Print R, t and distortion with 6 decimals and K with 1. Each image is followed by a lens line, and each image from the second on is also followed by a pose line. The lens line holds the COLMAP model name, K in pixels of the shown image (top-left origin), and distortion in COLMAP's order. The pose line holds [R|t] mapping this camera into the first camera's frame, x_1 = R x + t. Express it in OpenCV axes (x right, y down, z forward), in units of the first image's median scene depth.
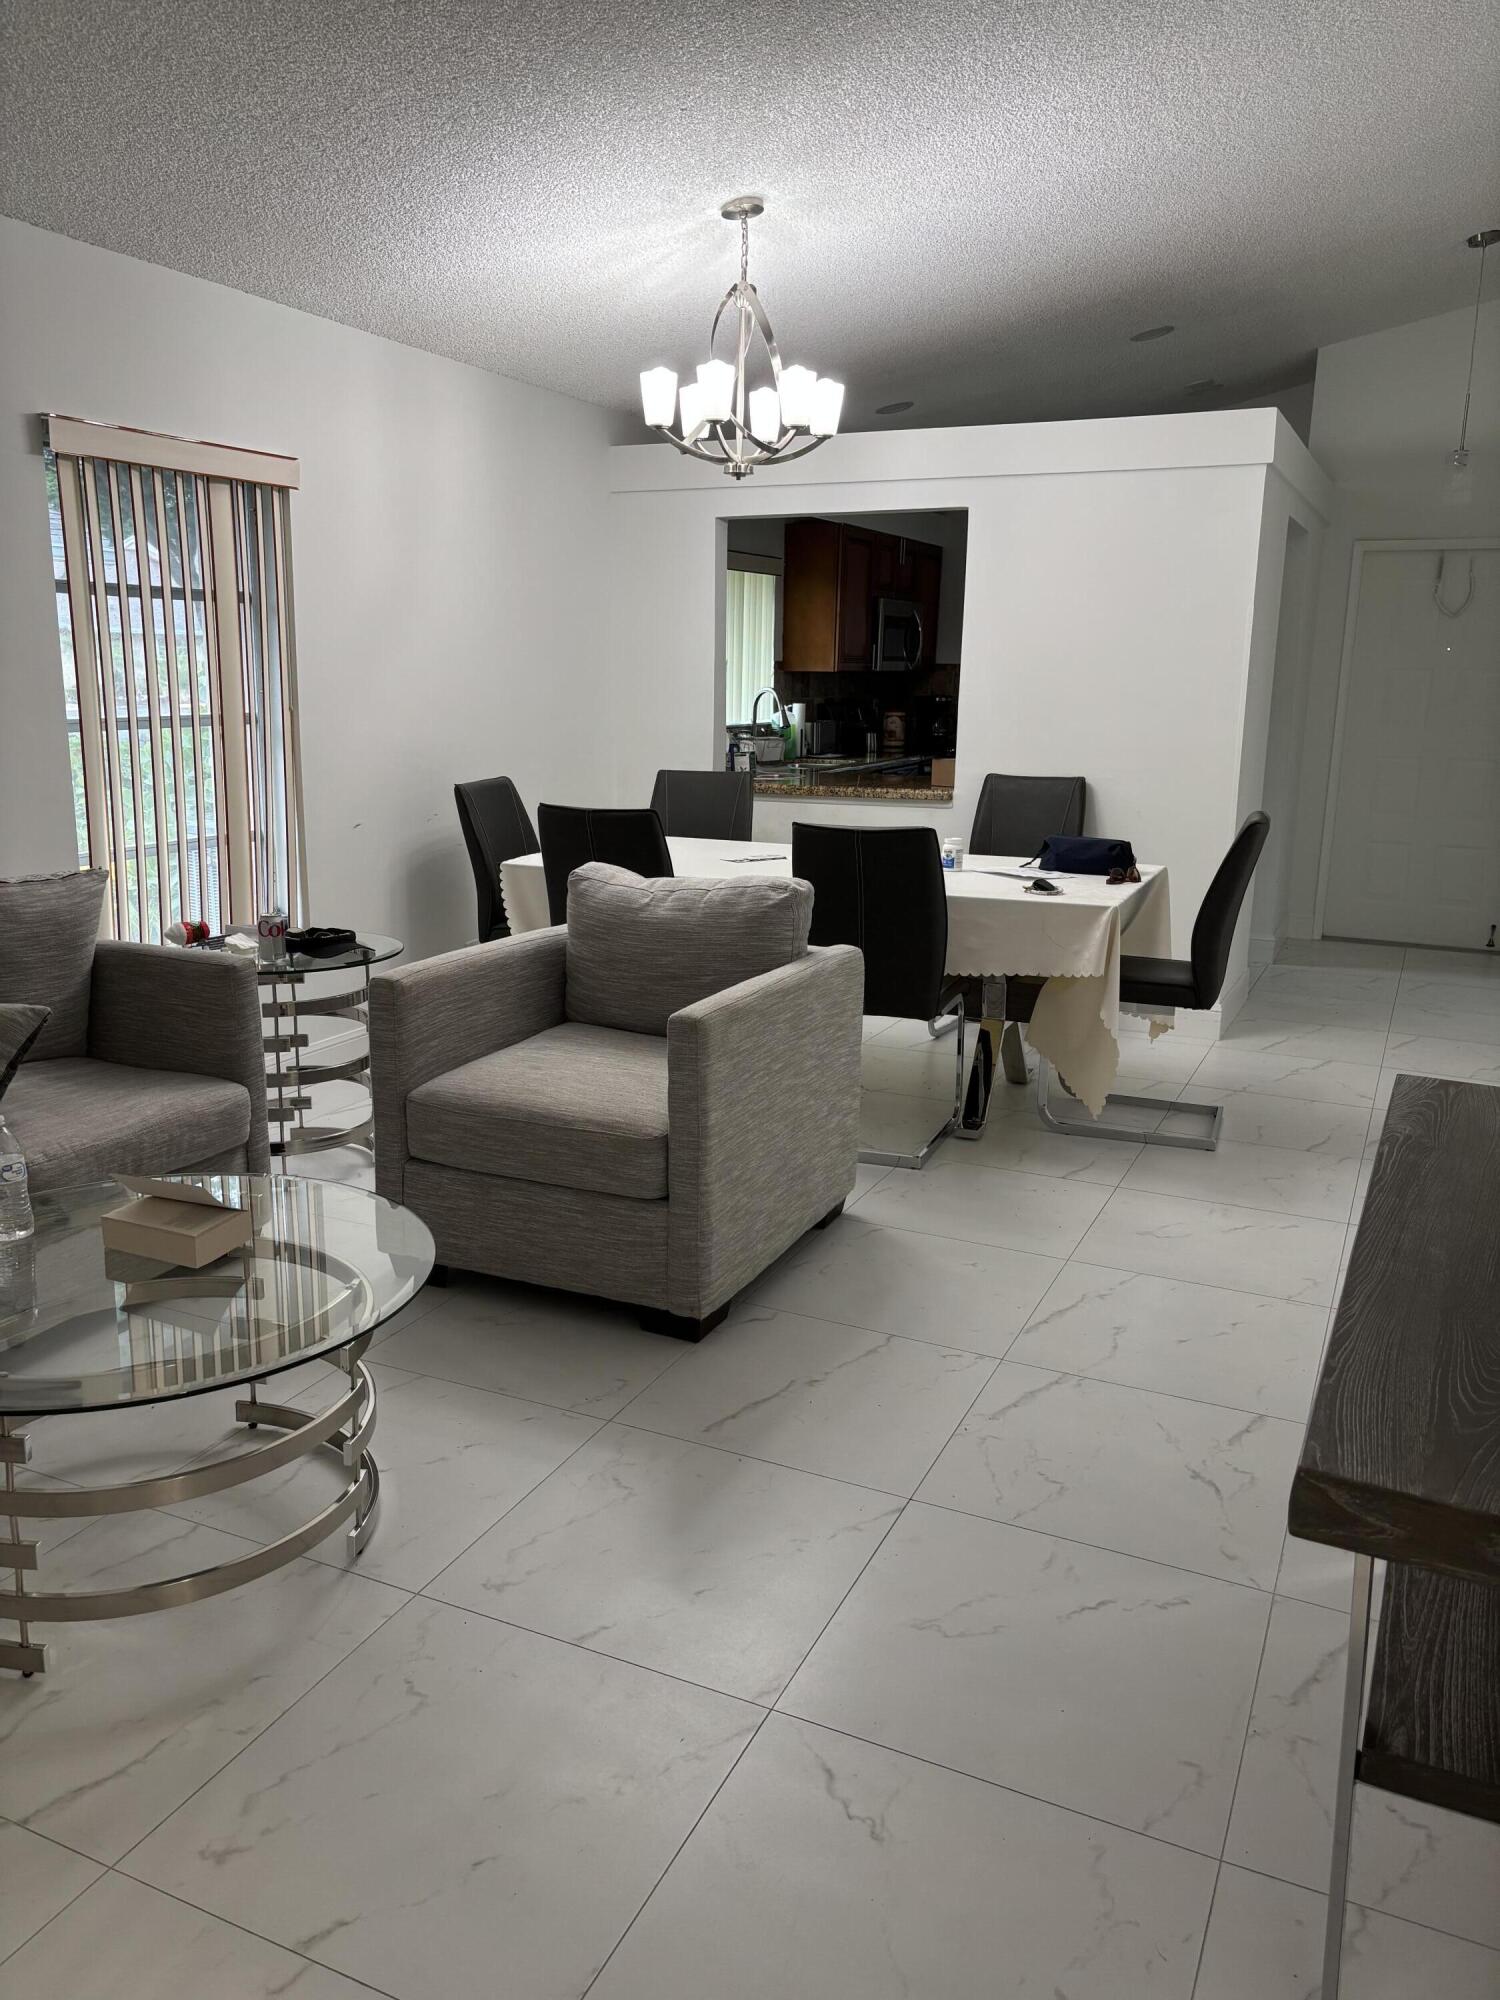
lens RADIAL K [[1526.9, 0, 743.6], [0, 1526.9, 997.0], [0, 0, 1]] dist [0.057766, -0.063886]
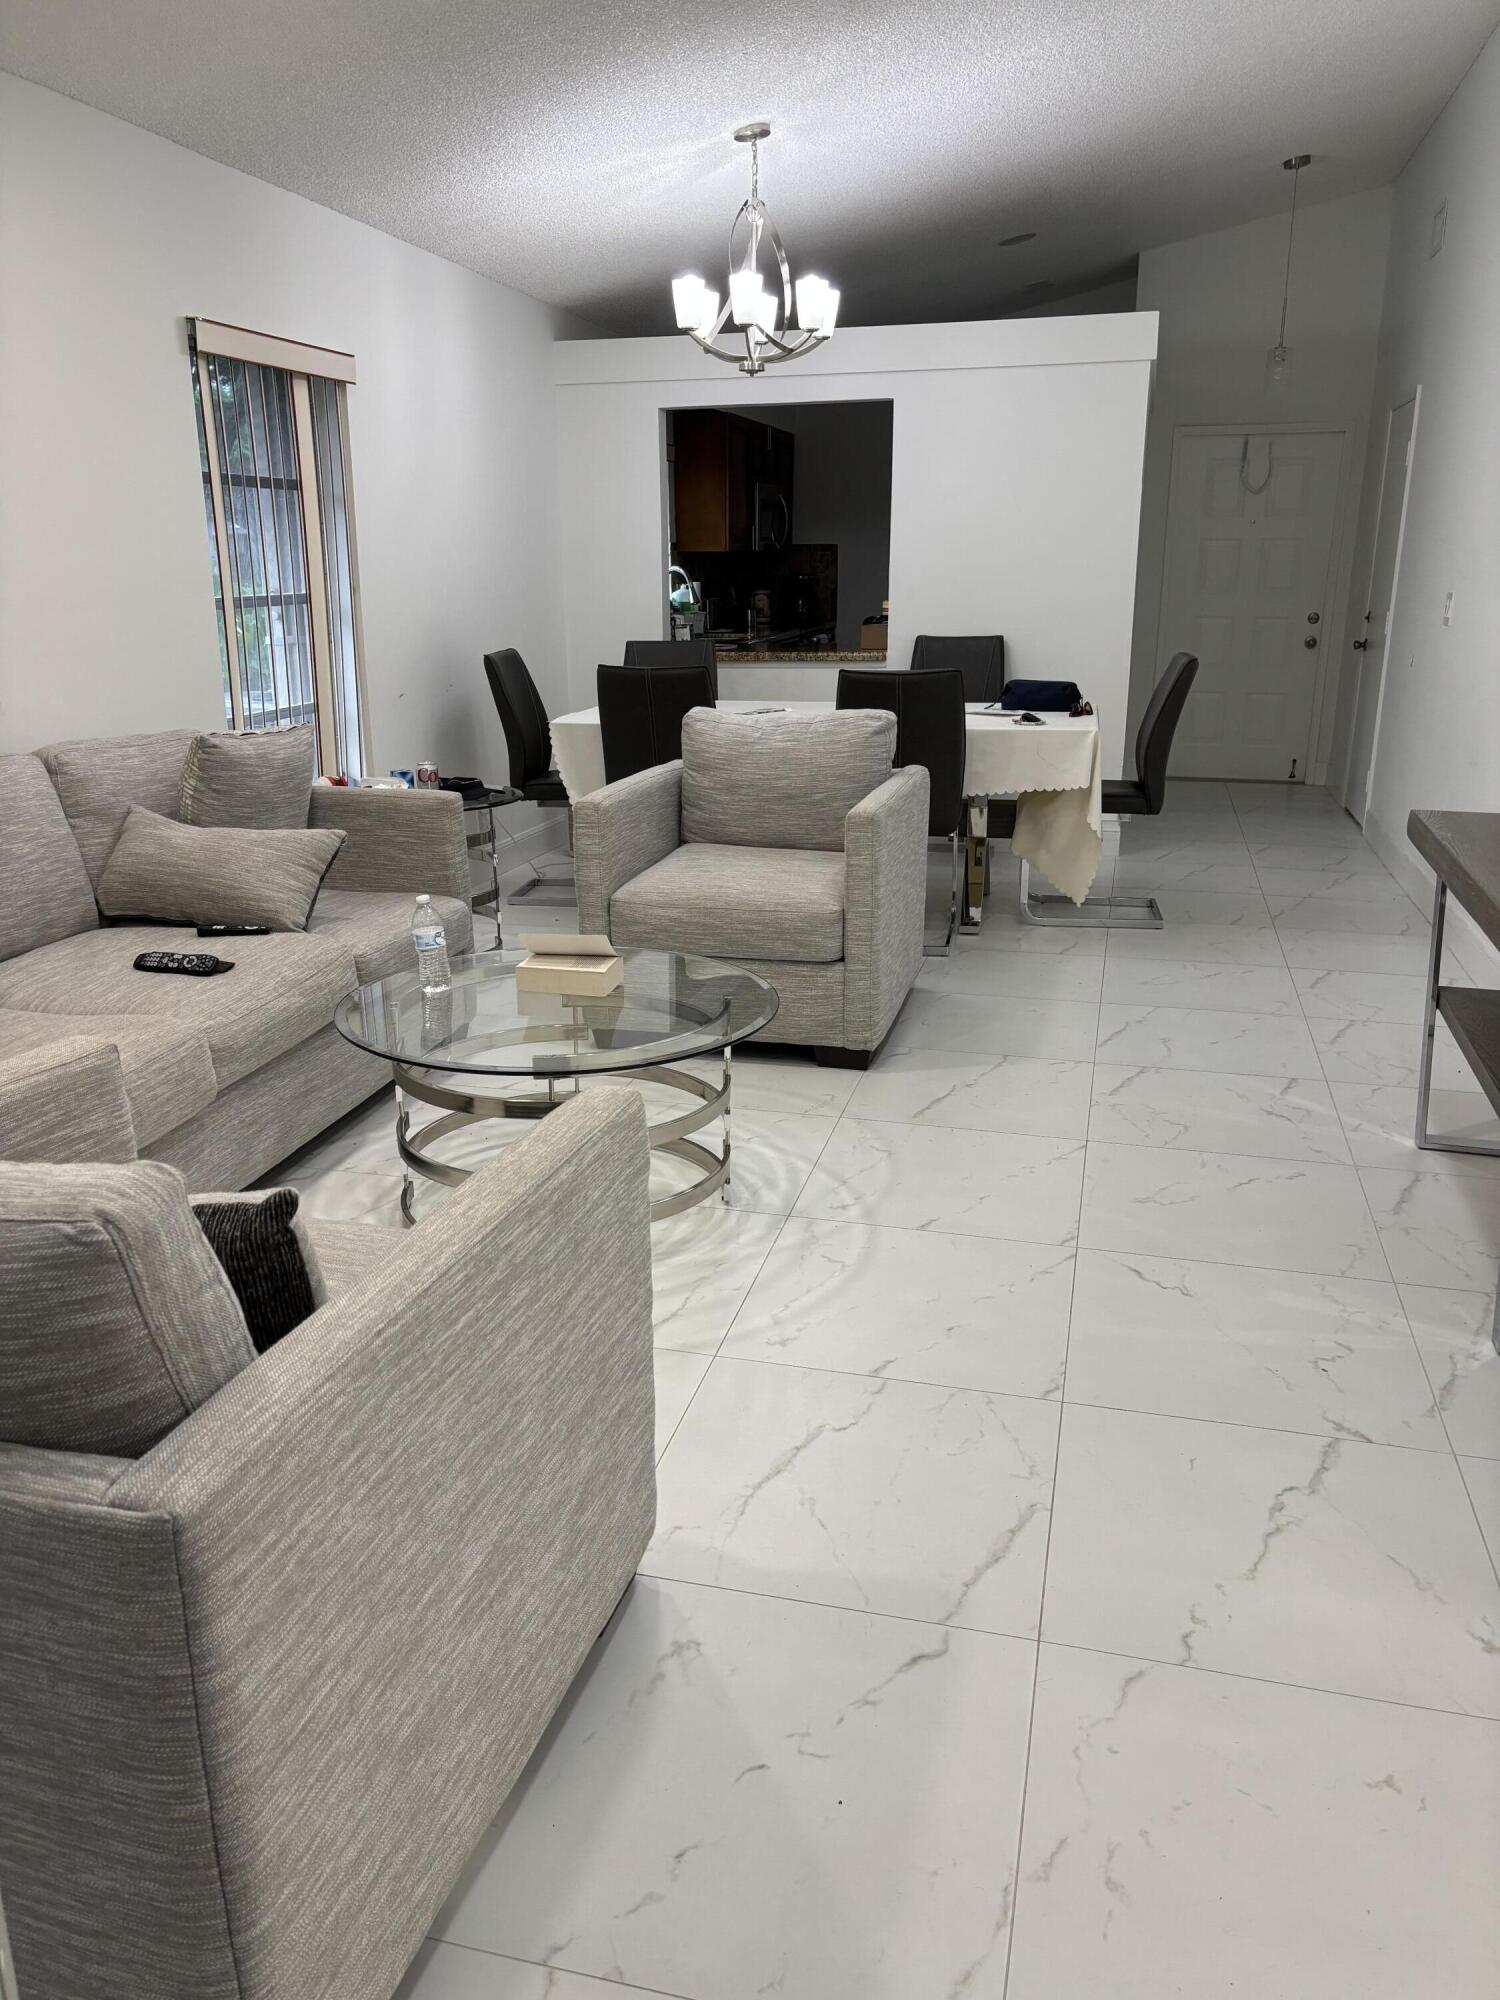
lens RADIAL K [[1526.9, 0, 735.0], [0, 1526.9, 1012.8], [0, 0, 1]] dist [0.057766, -0.063886]
pose [[0.983464, -0.068448, 0.167669, -0.284400], [0.055508, 0.995193, 0.080686, 0.054223], [-0.172386, -0.070045, 0.982536, -0.197440]]
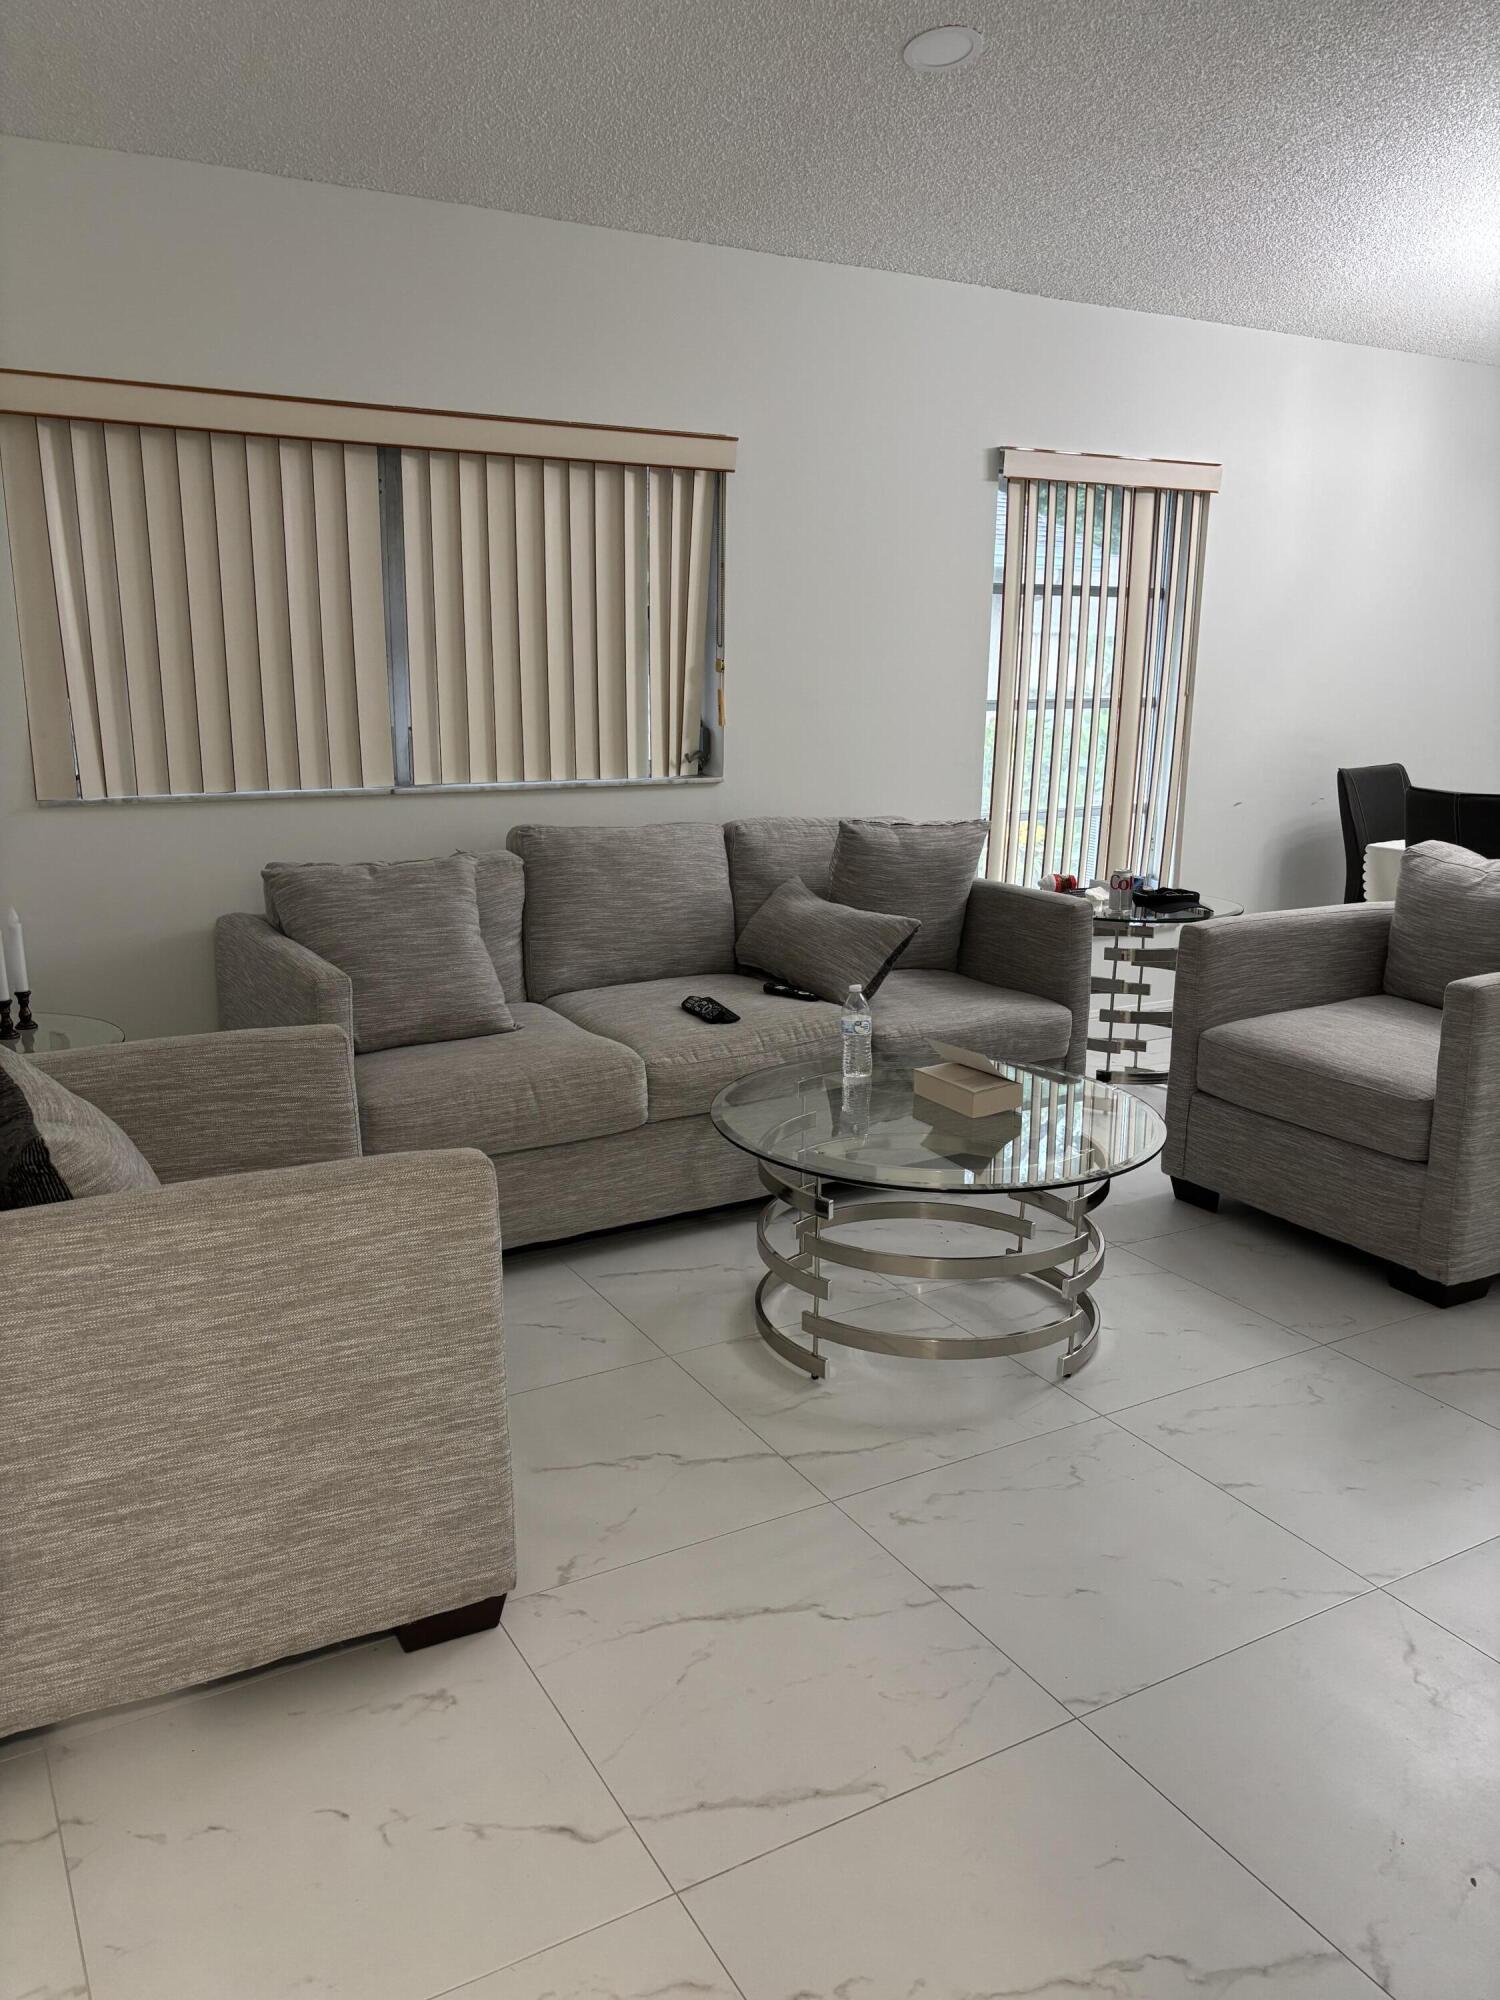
lens RADIAL K [[1526.9, 0, 725.4], [0, 1526.9, 994.0], [0, 0, 1]] dist [0.057766, -0.063886]
pose [[0.810466, 0.121807, -0.572981, 0.117289], [-0.123100, 0.991715, 0.036701, 0.031811], [0.572705, 0.040789, 0.818746, -0.098248]]
